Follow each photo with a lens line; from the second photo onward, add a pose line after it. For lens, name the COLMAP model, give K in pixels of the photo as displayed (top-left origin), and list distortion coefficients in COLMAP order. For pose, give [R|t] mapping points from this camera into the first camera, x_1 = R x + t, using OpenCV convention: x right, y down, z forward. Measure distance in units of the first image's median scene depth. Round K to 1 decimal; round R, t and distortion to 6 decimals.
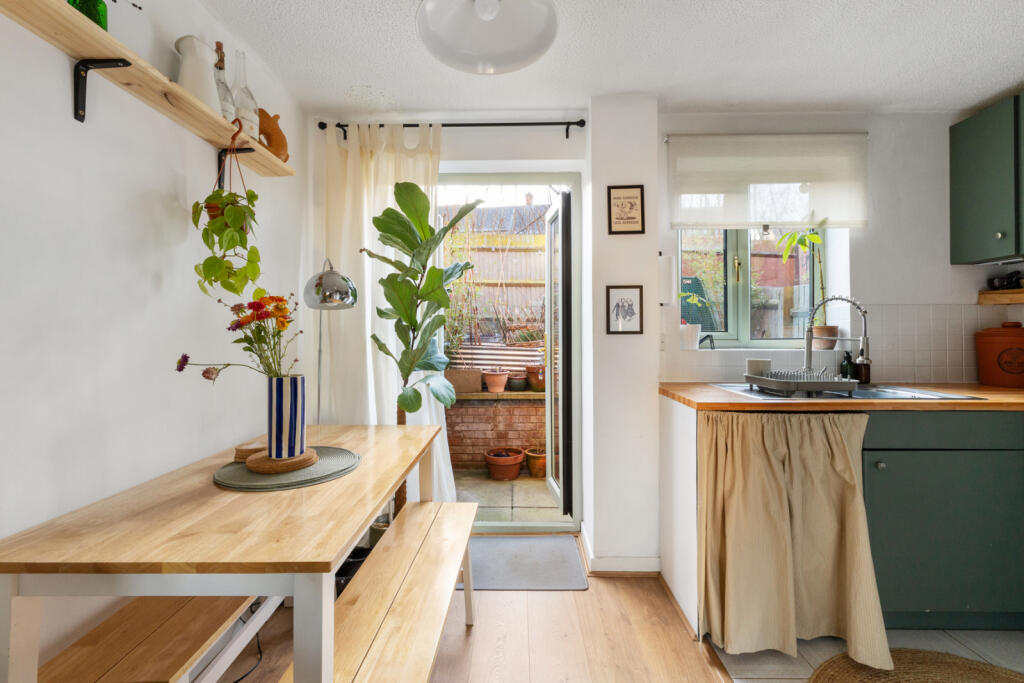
lens RADIAL K [[437.9, 0, 511.9], [0, 437.9, 328.7], [0, 0, 1]] dist [0.009373, 0.000042]
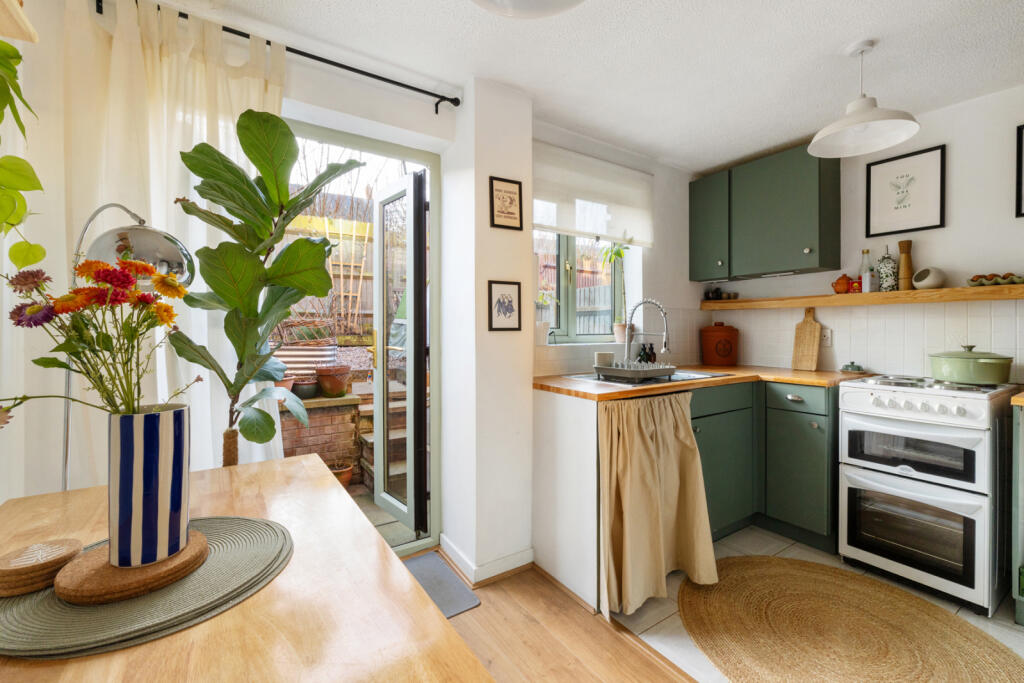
lens RADIAL K [[437.9, 0, 511.9], [0, 437.9, 328.7], [0, 0, 1]] dist [0.009373, 0.000042]
pose [[0.825252, 0.000583, 0.564764, -0.282590], [-0.005416, 0.999962, 0.006882, 0.000730], [-0.564738, -0.008738, 0.825224, 0.182059]]
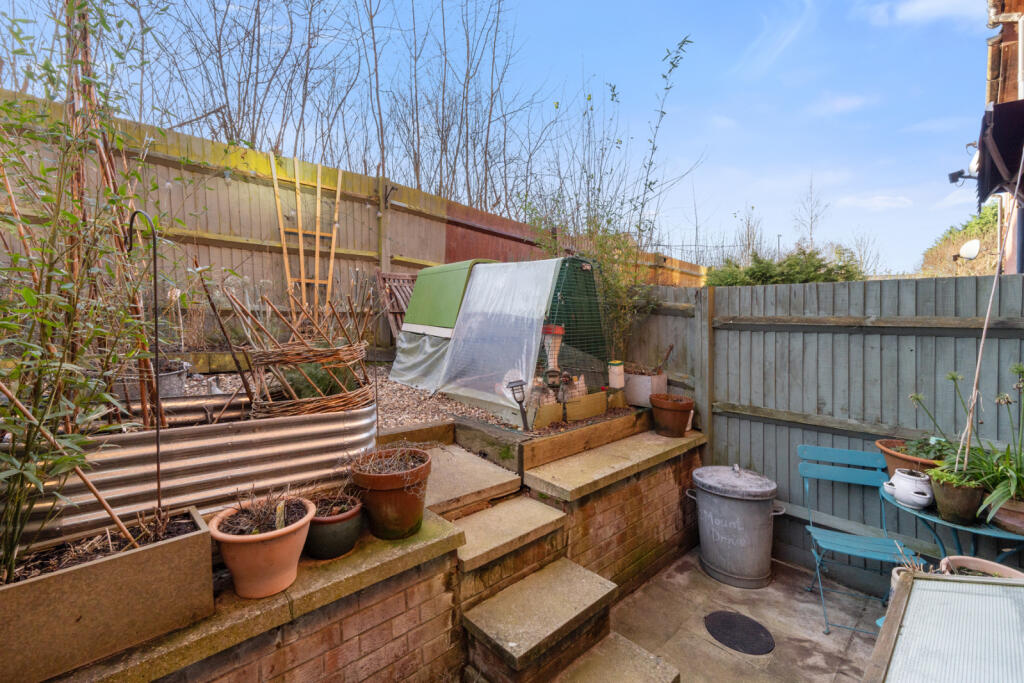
lens RADIAL K [[438.7, 0, 512.8], [0, 438.7, 344.4], [0, 0, 1]] dist [0.002512, 0.000194]
pose [[0.702427, -0.031842, 0.711043, -0.260589], [-0.020281, 0.997698, 0.064714, -0.082105], [-0.711466, -0.059878, 0.700164, 1.422708]]
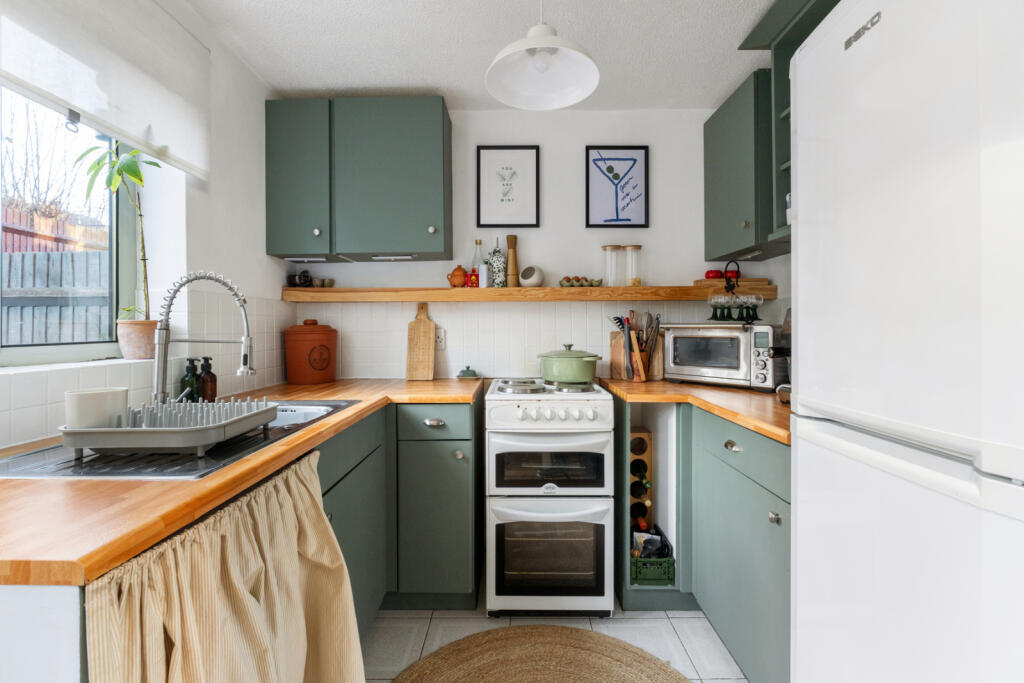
lens RADIAL K [[454.1, 0, 511.4], [0, 454.1, 327.6], [0, 0, 1]] dist [-0.008388, 0.000161]
pose [[-0.002014, 0.002724, 0.999994, 0.084328], [-0.002531, 0.999993, -0.002729, 0.004726], [-0.999995, -0.002537, -0.002007, 0.551425]]
